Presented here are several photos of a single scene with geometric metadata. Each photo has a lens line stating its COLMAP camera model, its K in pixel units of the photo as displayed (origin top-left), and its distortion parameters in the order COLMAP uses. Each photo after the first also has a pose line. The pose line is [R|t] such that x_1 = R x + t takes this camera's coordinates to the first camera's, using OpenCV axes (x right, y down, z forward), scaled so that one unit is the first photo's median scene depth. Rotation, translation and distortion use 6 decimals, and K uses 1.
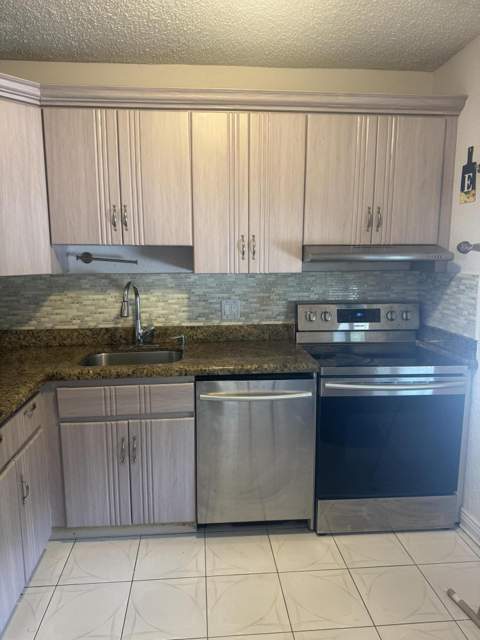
lens RADIAL K [[458.0, 0, 240.0], [0, 458.0, 320.0], [0, 0, 1]] dist [0.143642, -0.237577]
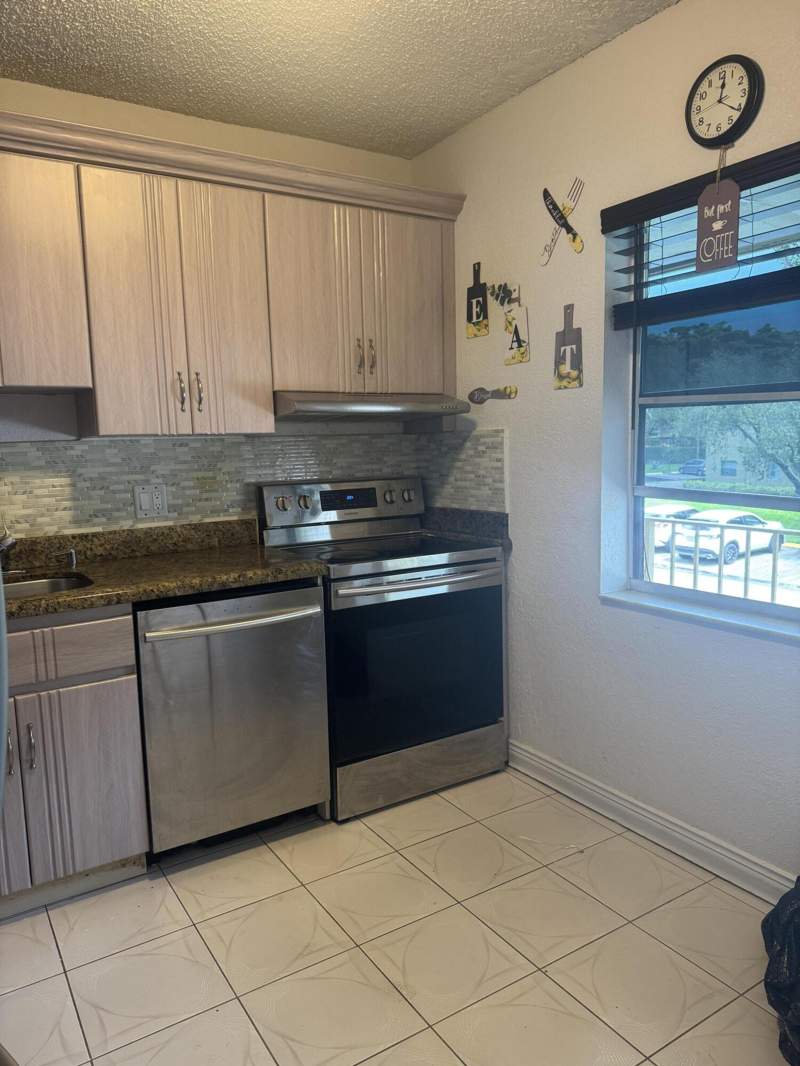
lens RADIAL K [[762.8, 0, 400.0], [0, 762.8, 533.0], [0, 0, 1]] dist [0.143642, -0.237577]
pose [[0.883217, -0.078025, 0.462428, -0.228020], [0.097735, 0.995035, -0.018778, 0.077738], [-0.458667, 0.061781, 0.886458, -0.038569]]
